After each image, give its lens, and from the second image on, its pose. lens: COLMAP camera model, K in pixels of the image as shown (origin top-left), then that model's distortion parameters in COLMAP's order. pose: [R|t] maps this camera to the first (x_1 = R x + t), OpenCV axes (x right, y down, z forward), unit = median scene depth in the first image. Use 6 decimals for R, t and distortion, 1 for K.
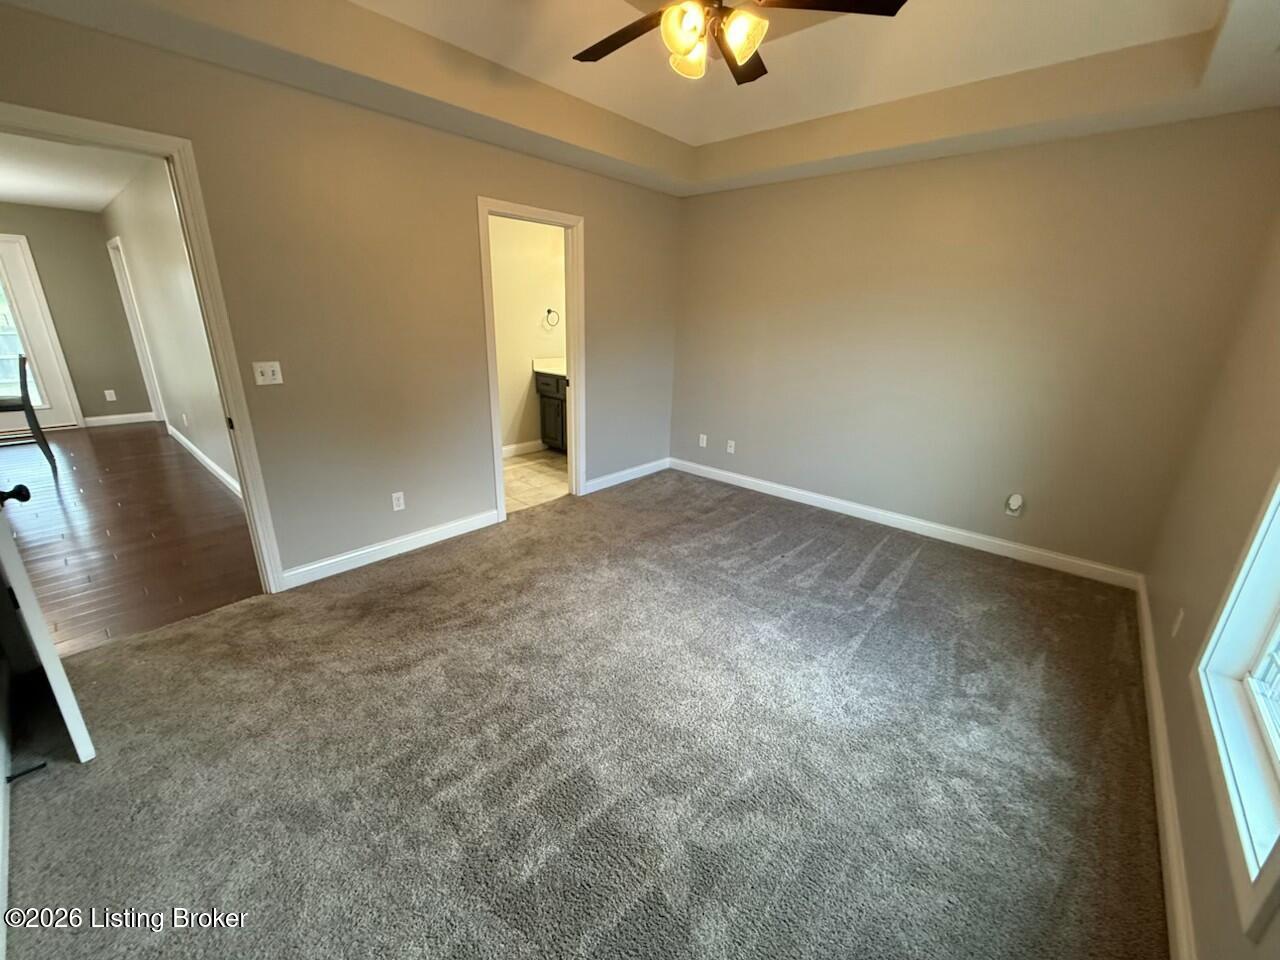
lens RADIAL K [[514.1, 0, 640.2], [0, 514.1, 481.7], [0, 0, 1]] dist [0.000498, -0.000013]
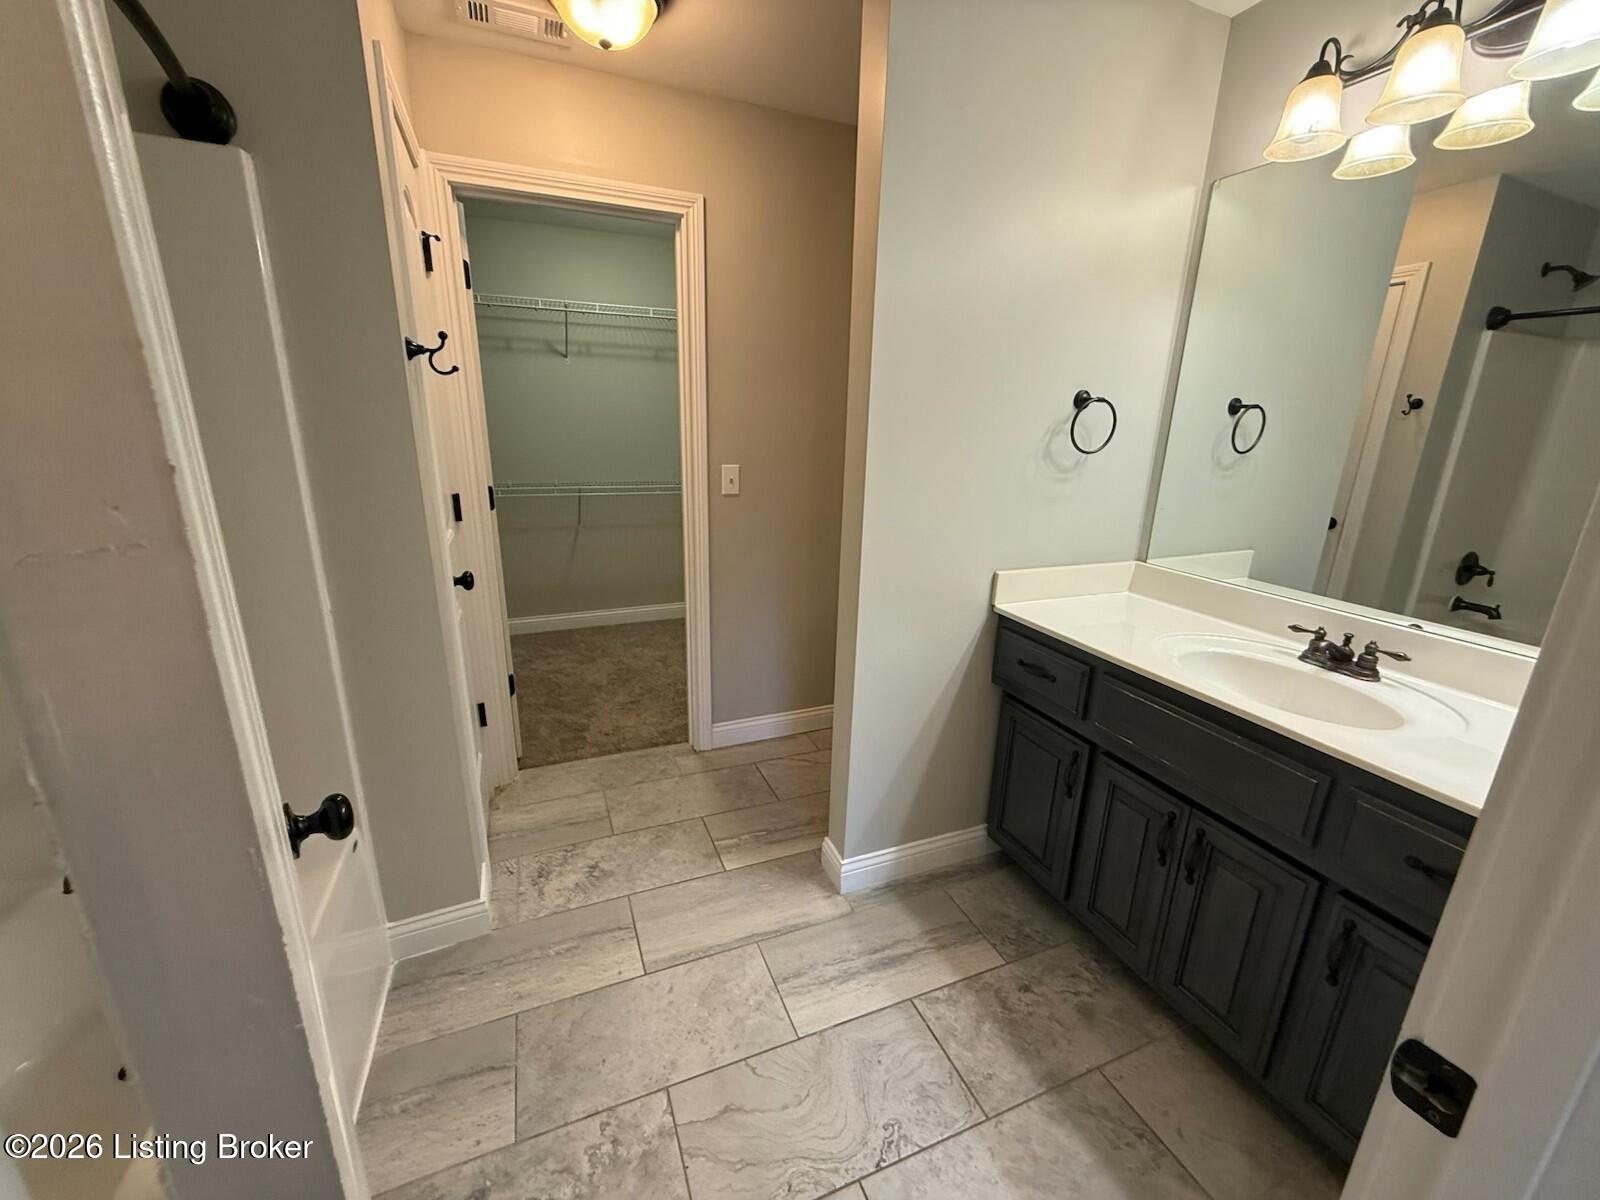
lens RADIAL K [[642.6, 0, 792.0], [0, 642.6, 595.4], [0, 0, 1]] dist [0.000498, -0.000013]
pose [[0.897001, 0.117042, -0.426250, -0.157123], [-0.140542, 0.989784, -0.023976, -0.199983], [0.419090, 0.081412, 0.904287, 0.636425]]
